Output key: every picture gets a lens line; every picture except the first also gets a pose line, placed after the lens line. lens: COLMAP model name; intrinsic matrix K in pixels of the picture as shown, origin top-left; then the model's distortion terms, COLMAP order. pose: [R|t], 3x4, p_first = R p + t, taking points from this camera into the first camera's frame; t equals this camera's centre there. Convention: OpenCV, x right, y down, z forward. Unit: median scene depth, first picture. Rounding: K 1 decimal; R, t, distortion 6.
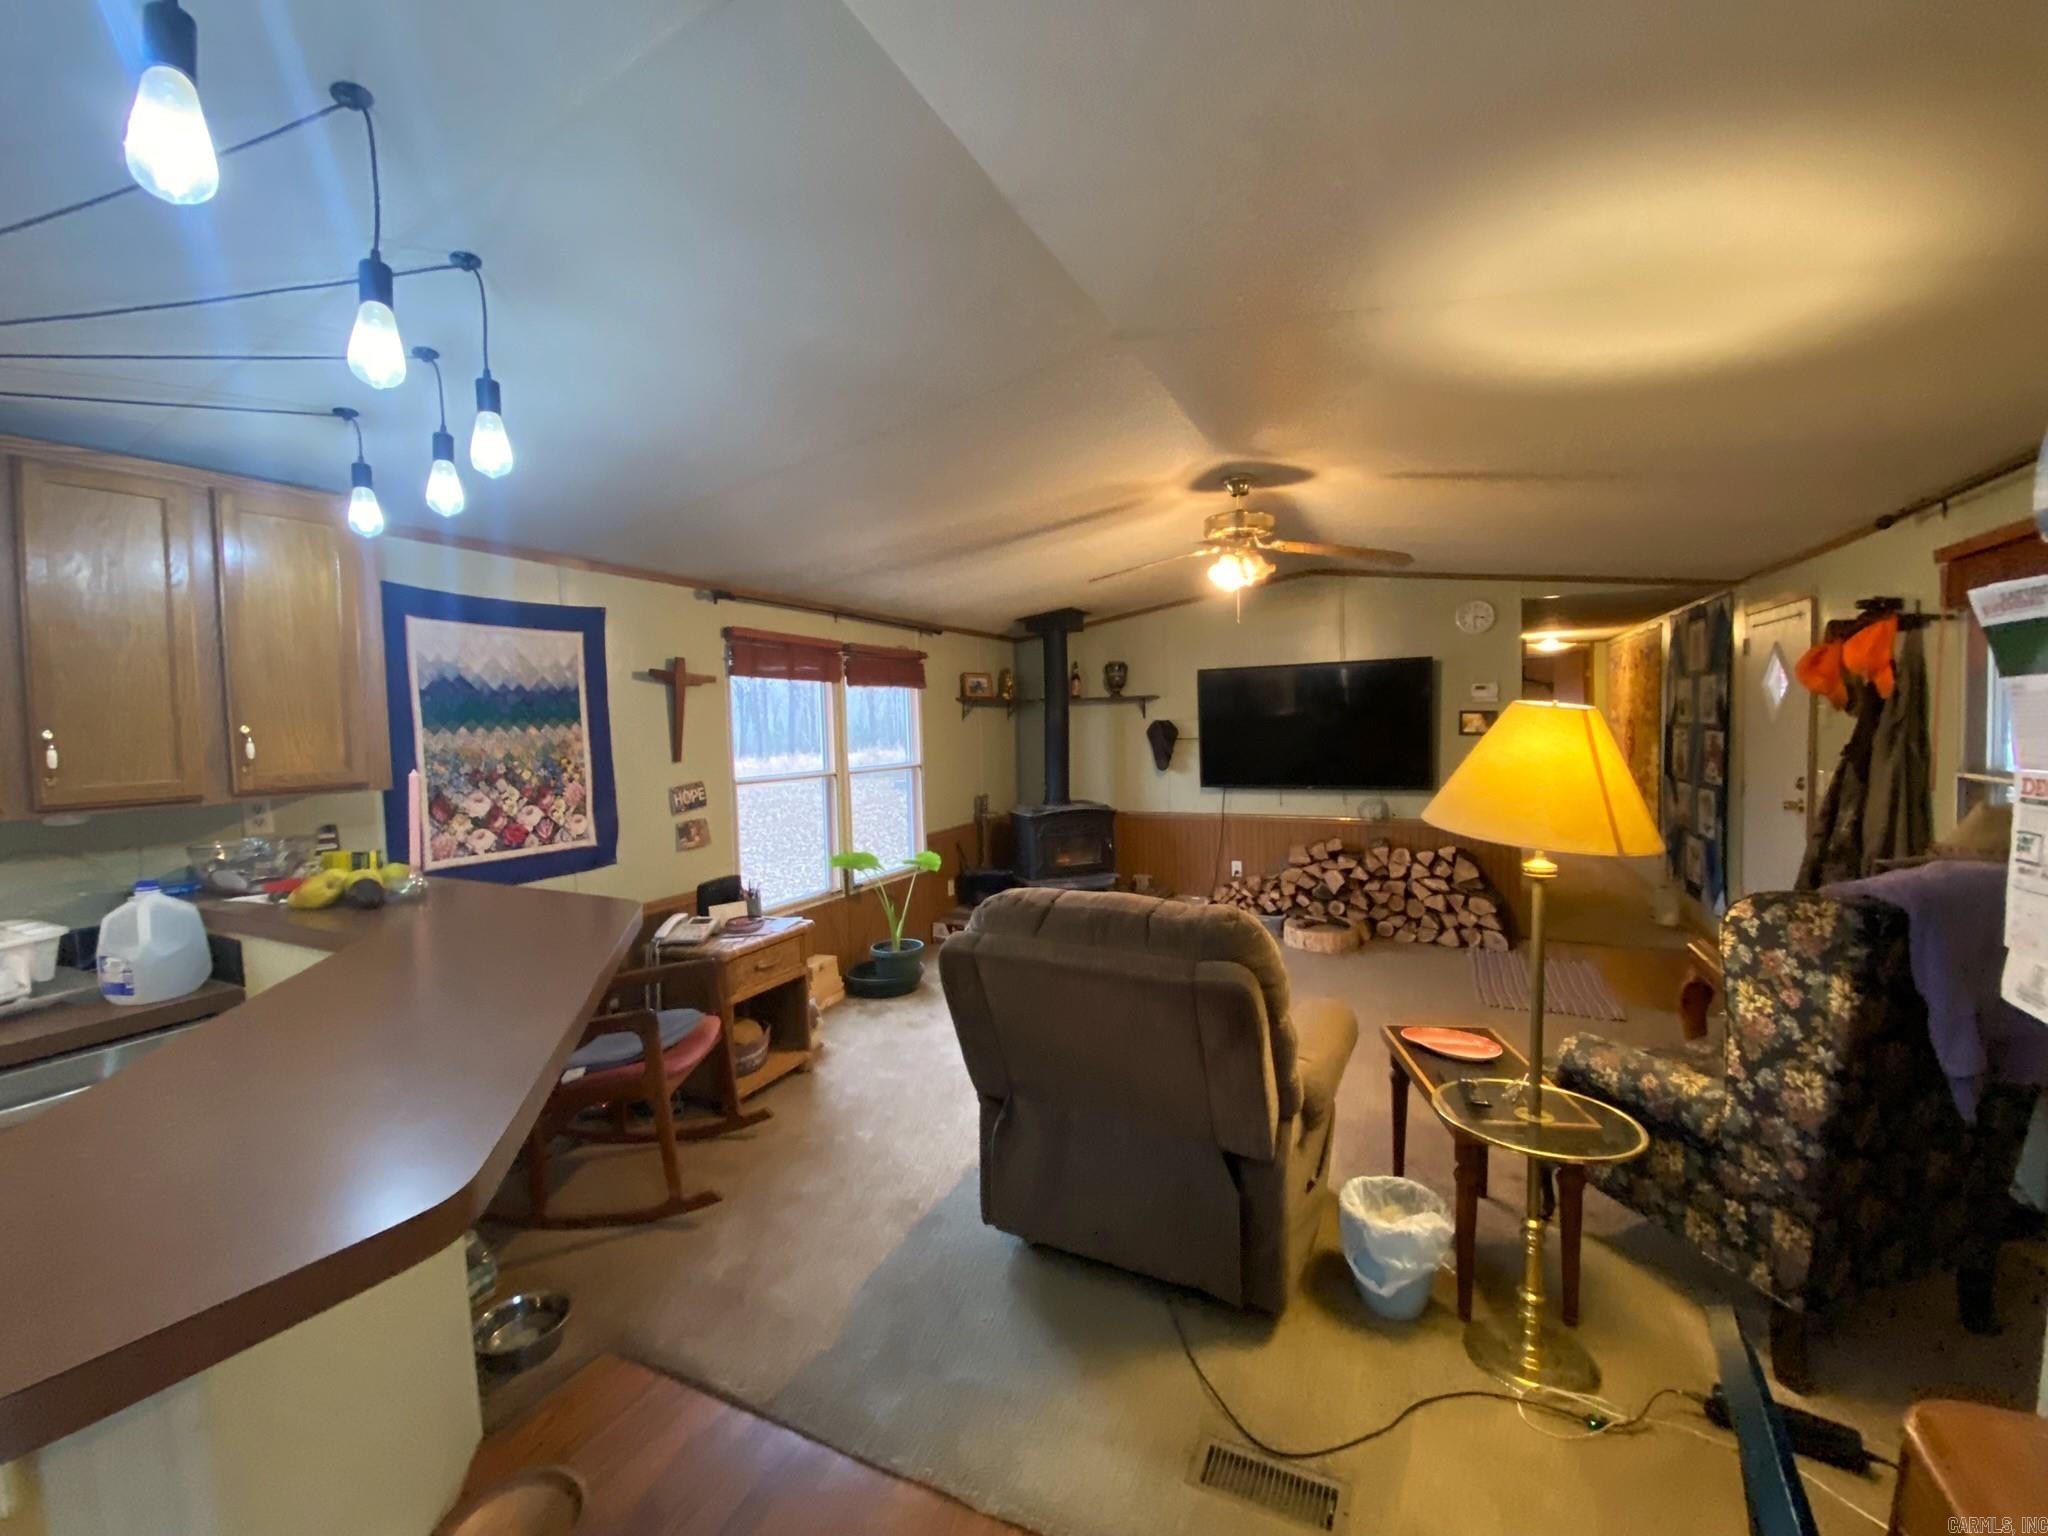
lens RADIAL K [[828.5, 0, 1011.1], [0, 828.5, 761.9], [0, 0, 1]] dist [0.052770, -0.032758]
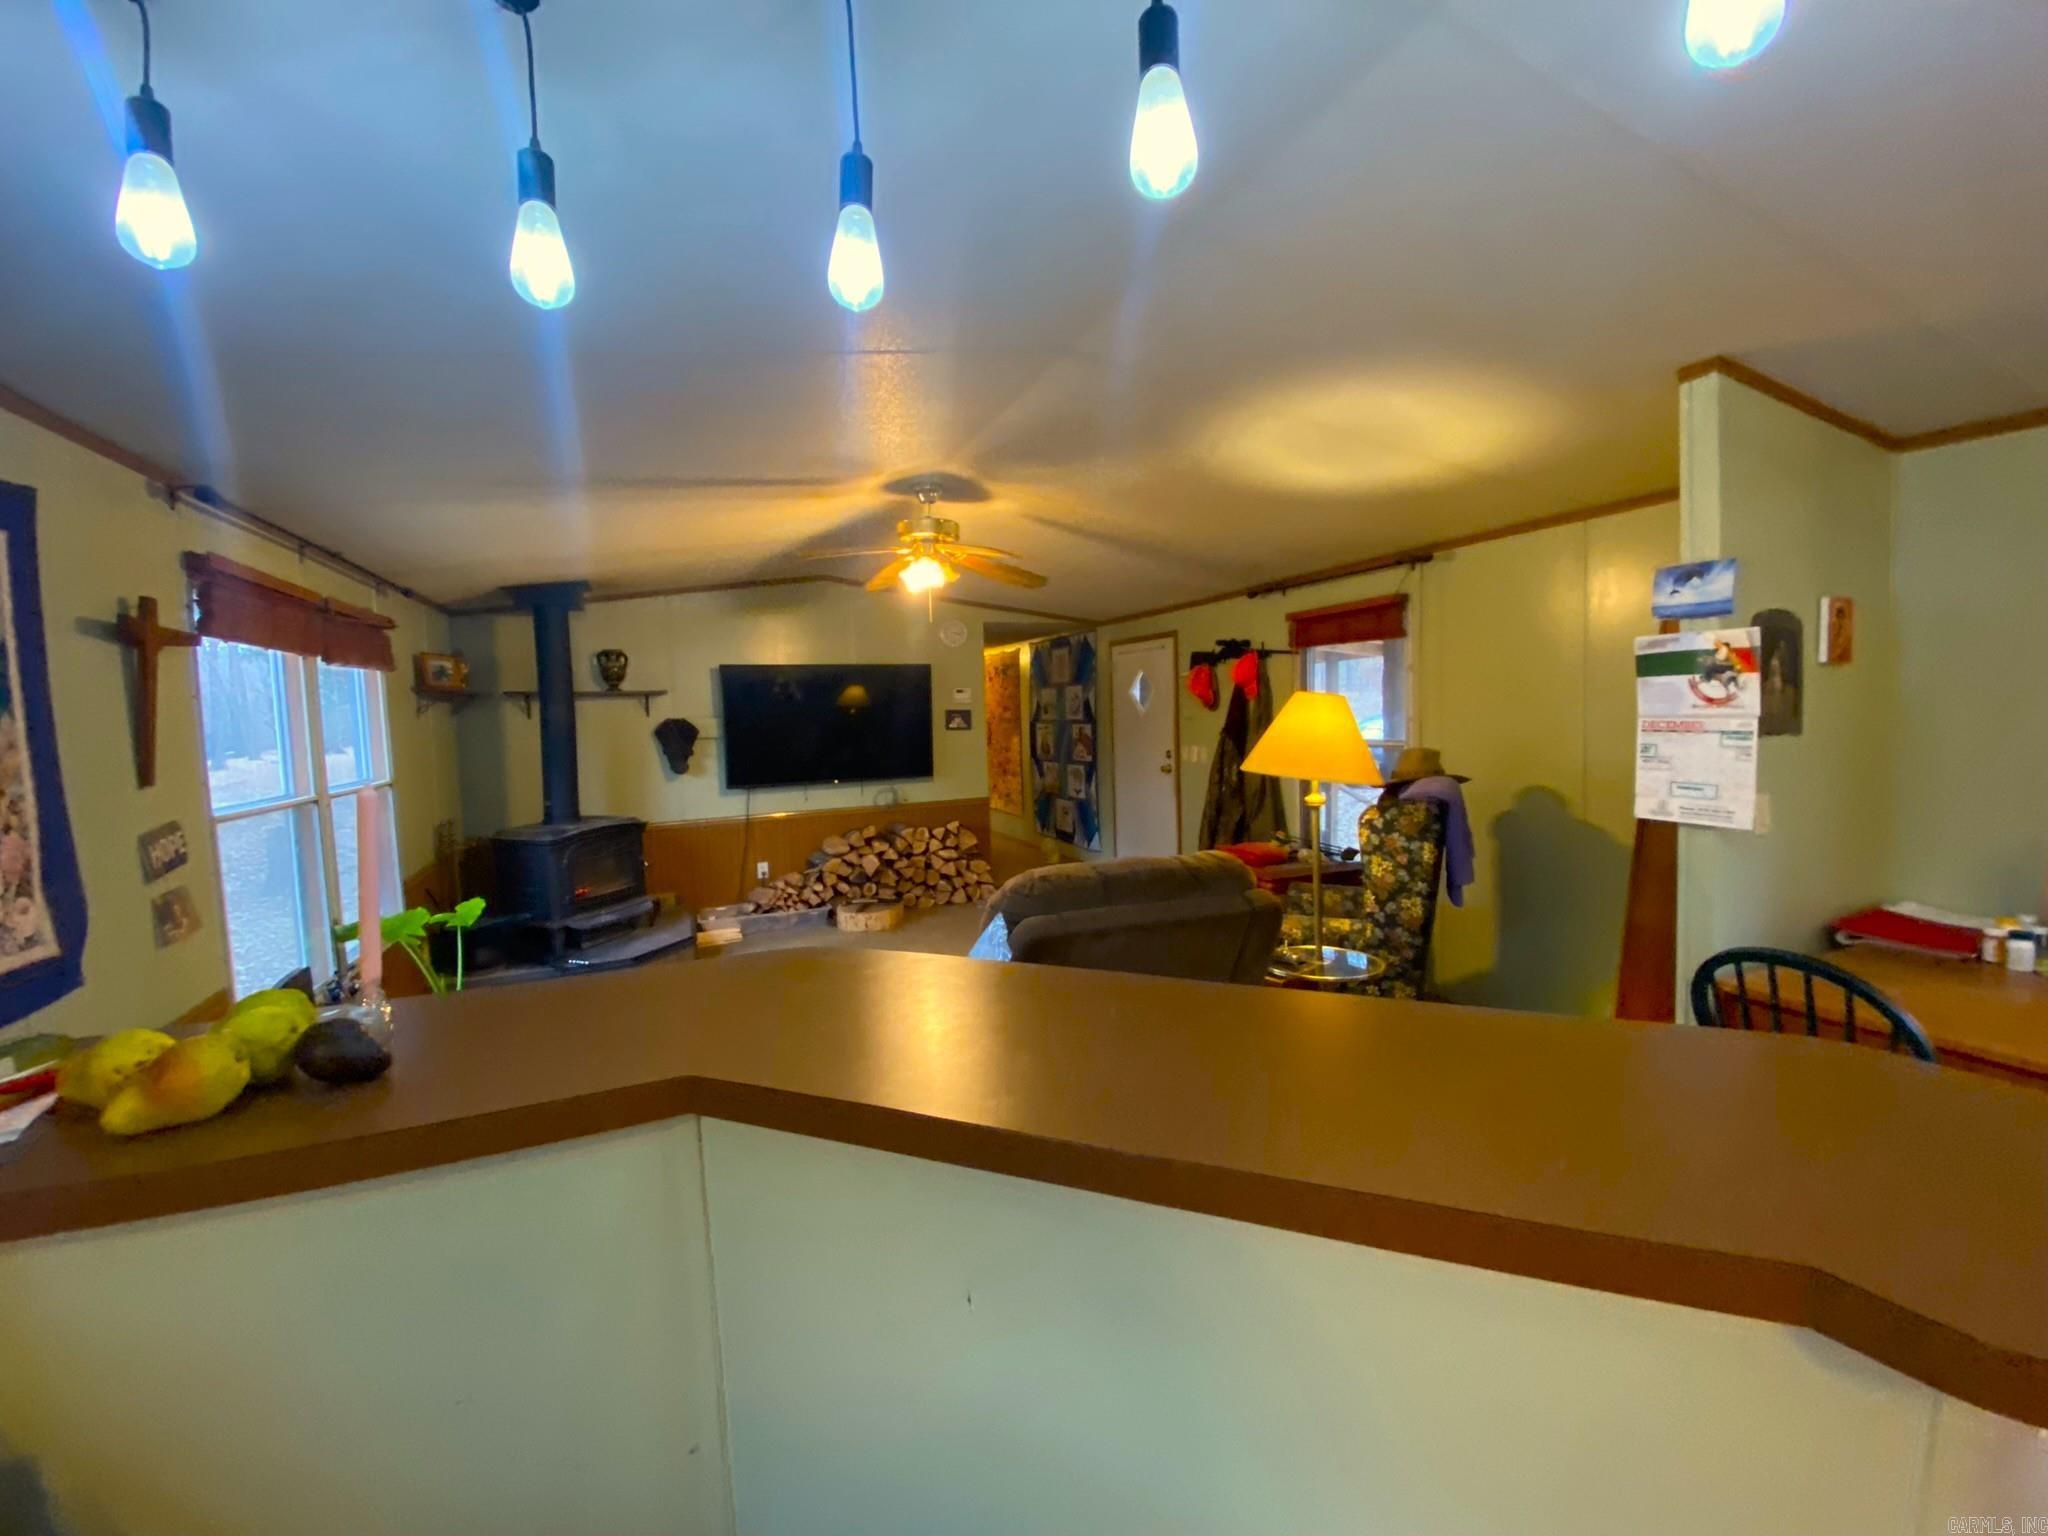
lens RADIAL K [[828.5, 0, 1011.1], [0, 828.5, 761.9], [0, 0, 1]] dist [0.052770, -0.032758]
pose [[0.660236, -0.042711, 0.749843, -0.313105], [0.049125, 0.998700, 0.013631, 0.002927], [-0.749450, 0.027837, 0.661476, 0.146166]]
